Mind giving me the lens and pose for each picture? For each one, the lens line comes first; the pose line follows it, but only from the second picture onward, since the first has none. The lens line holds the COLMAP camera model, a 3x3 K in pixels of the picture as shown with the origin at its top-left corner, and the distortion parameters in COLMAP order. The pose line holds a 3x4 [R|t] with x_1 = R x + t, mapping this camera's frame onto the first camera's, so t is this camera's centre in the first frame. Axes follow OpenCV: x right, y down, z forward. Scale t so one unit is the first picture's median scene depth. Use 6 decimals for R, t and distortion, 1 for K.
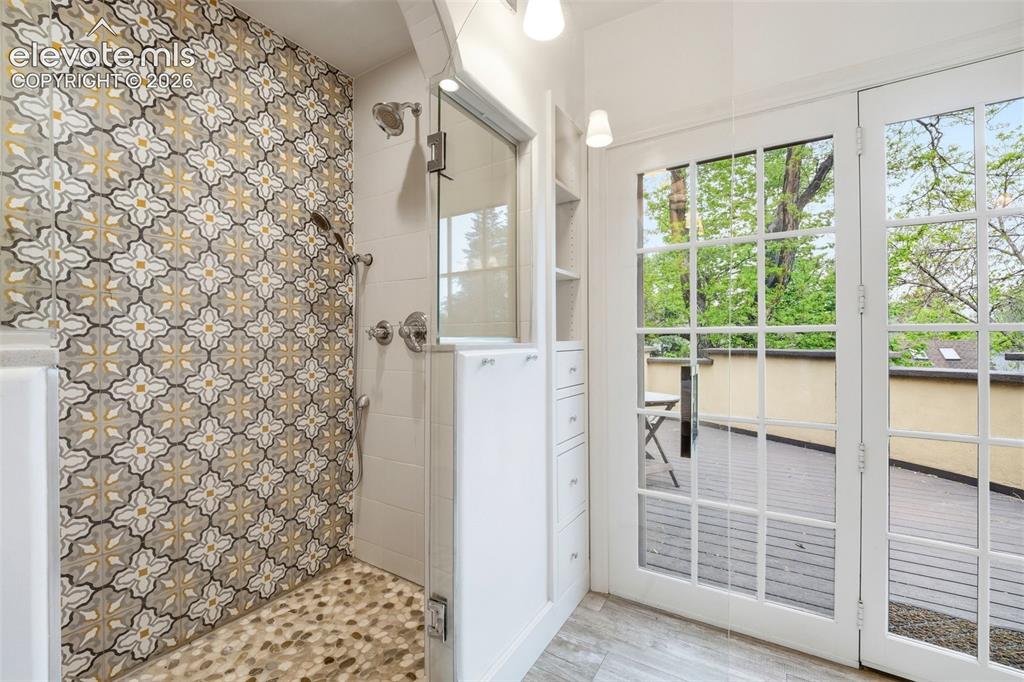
lens RADIAL K [[425.3, 0, 518.4], [0, 425.3, 337.8], [0, 0, 1]] dist [0.000530, -0.007546]
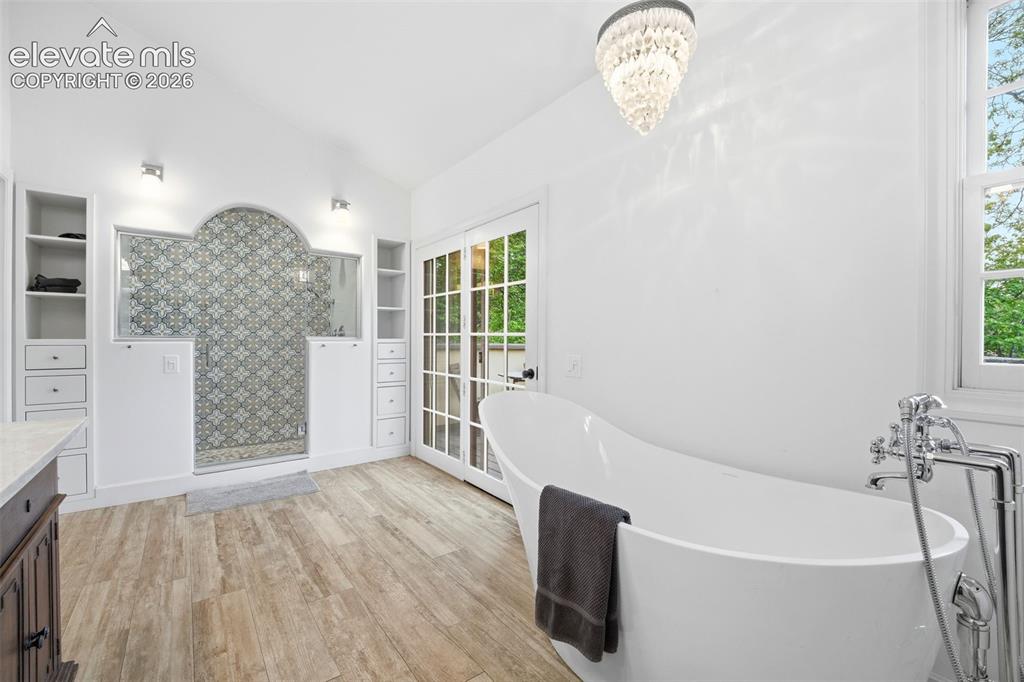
lens RADIAL K [[414.3, 0, 505.6], [0, 414.3, 342.3], [0, 0, 1]] dist [-0.001955, -0.000055]
pose [[0.940608, 0.014315, -0.339192, 1.638144], [-0.010743, 0.999865, 0.012407, -0.011467], [0.339324, -0.008026, 0.940635, -0.984023]]
